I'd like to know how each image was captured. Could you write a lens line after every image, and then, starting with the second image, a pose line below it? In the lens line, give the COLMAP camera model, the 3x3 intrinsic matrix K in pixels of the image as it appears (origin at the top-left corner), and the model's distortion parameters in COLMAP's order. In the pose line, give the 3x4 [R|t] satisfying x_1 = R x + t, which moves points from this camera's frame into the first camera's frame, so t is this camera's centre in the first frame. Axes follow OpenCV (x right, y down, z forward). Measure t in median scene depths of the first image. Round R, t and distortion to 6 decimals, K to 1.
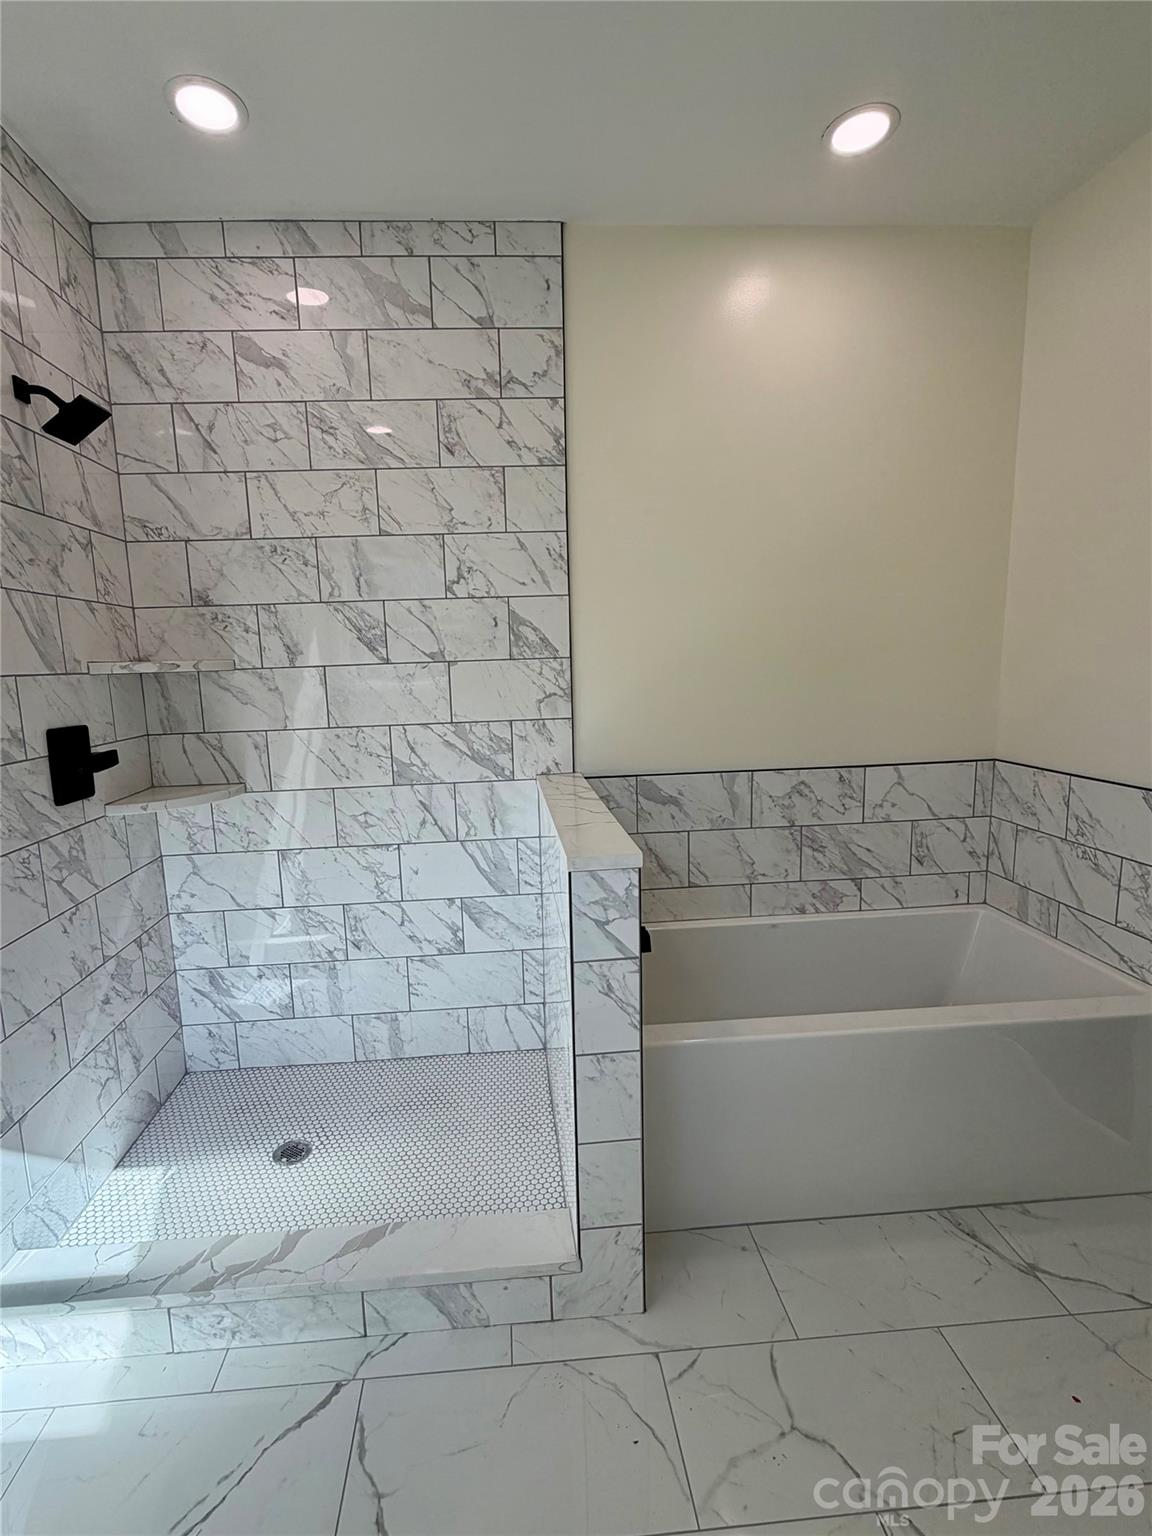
lens RADIAL K [[683.8, 0, 575.4], [0, 683.8, 763.3], [0, 0, 1]] dist [0.003083, -0.000708]
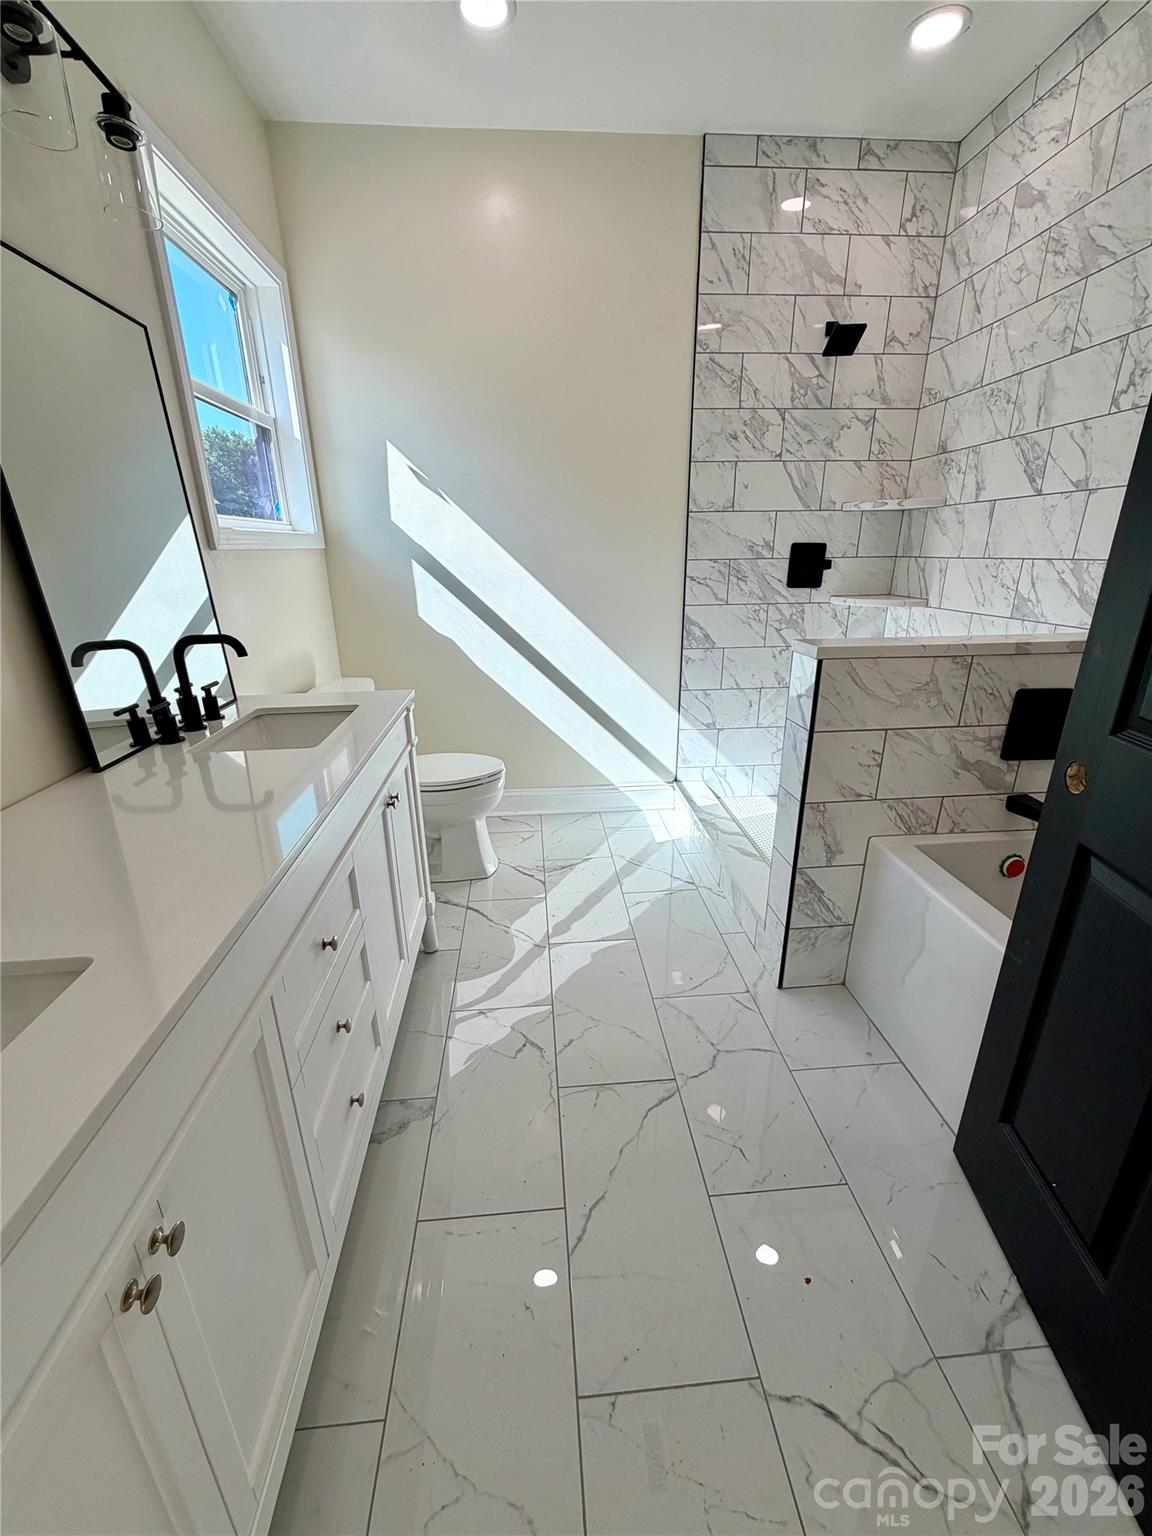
lens RADIAL K [[612.8, 0, 577.9], [0, 612.8, 764.7], [0, 0, 1]] dist [-0.000120, -0.000193]
pose [[0.018646, 0.363379, -0.931455, 0.745711], [-0.132137, 0.924341, 0.357958, -0.009847], [0.991056, 0.116405, 0.065251, 0.314376]]
